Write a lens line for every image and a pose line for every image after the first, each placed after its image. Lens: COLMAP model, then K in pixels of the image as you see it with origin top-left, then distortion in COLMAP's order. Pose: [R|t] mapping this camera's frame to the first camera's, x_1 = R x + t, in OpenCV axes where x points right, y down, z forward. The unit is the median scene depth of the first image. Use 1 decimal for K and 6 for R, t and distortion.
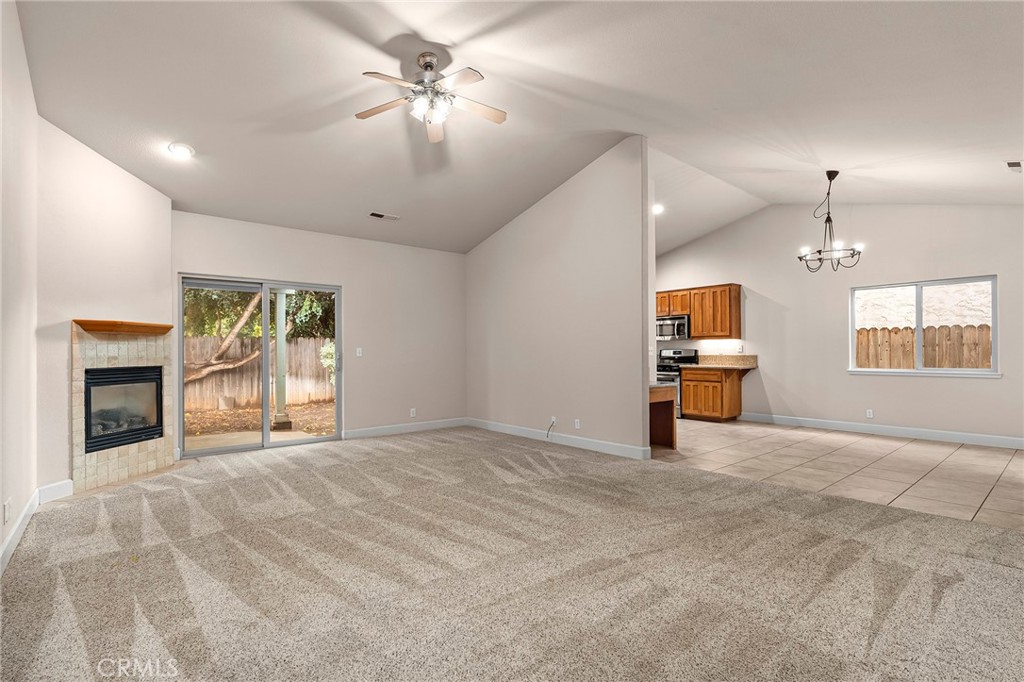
lens RADIAL K [[458.5, 0, 521.8], [0, 458.5, 347.2], [0, 0, 1]] dist [-0.006085, 0.000920]
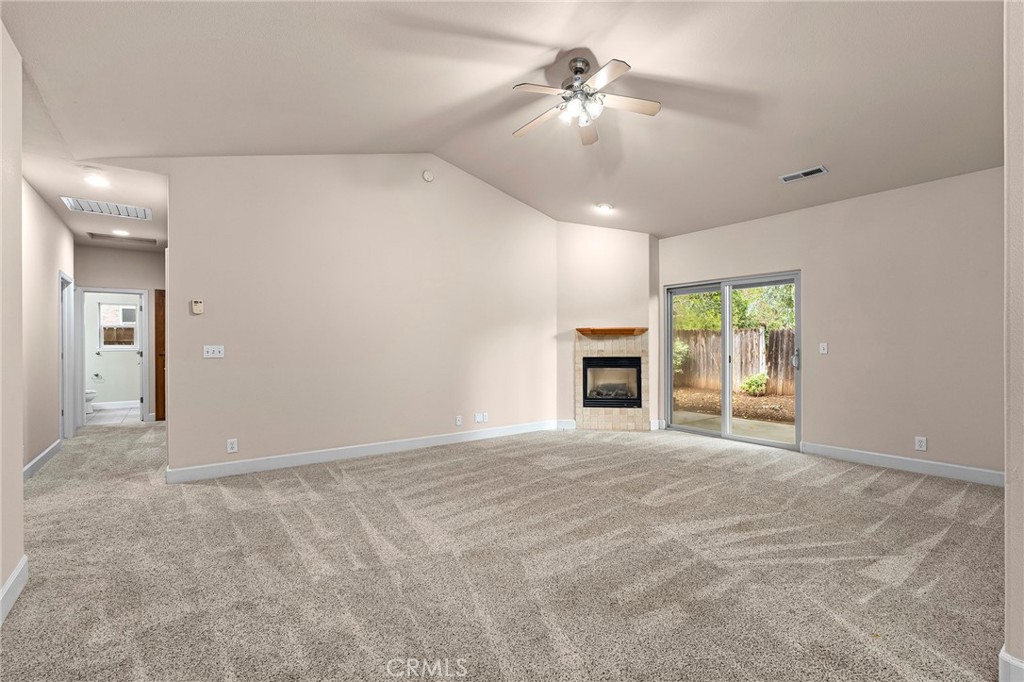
lens RADIAL K [[458.5, 0, 514.2], [0, 458.5, 341.7], [0, 0, 1]] dist [-0.006085, 0.000920]
pose [[-0.041507, 0.001333, -0.999137, 0.719627], [0.015370, 0.999882, 0.000695, -0.013919], [0.999020, -0.015328, -0.041523, 0.782916]]
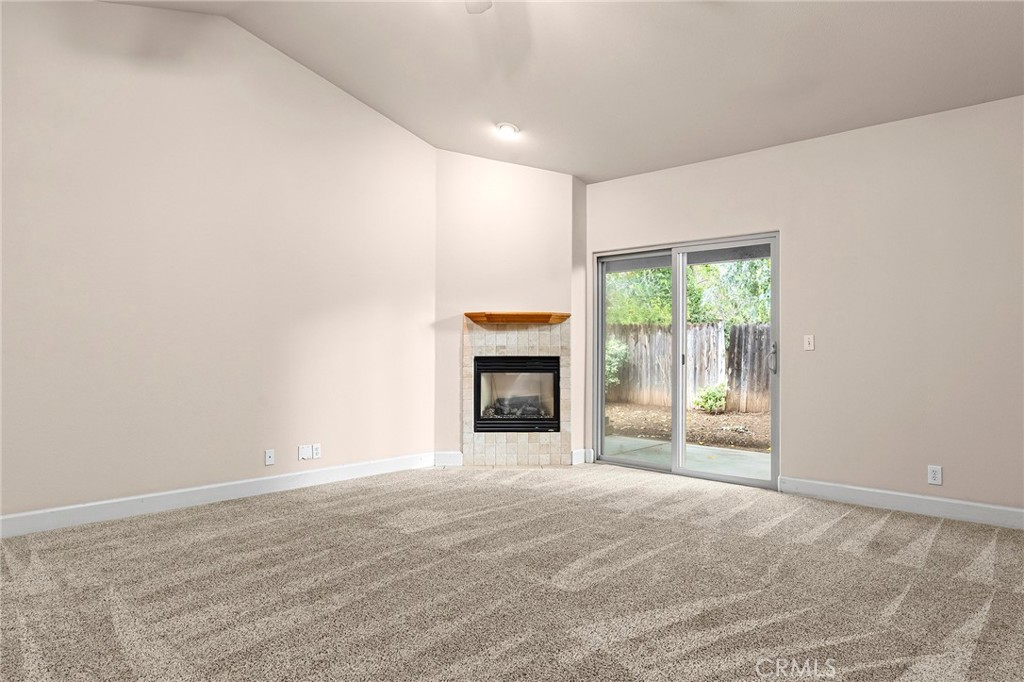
lens RADIAL K [[636.6, 0, 506.2], [0, 636.6, 338.2], [0, 0, 1]] dist [-0.005567, 0.001803]
pose [[0.133723, -0.005637, -0.991003, 0.573419], [0.007515, 0.999961, -0.004674, 0.010334], [0.990990, -0.006822, 0.133760, 0.832752]]
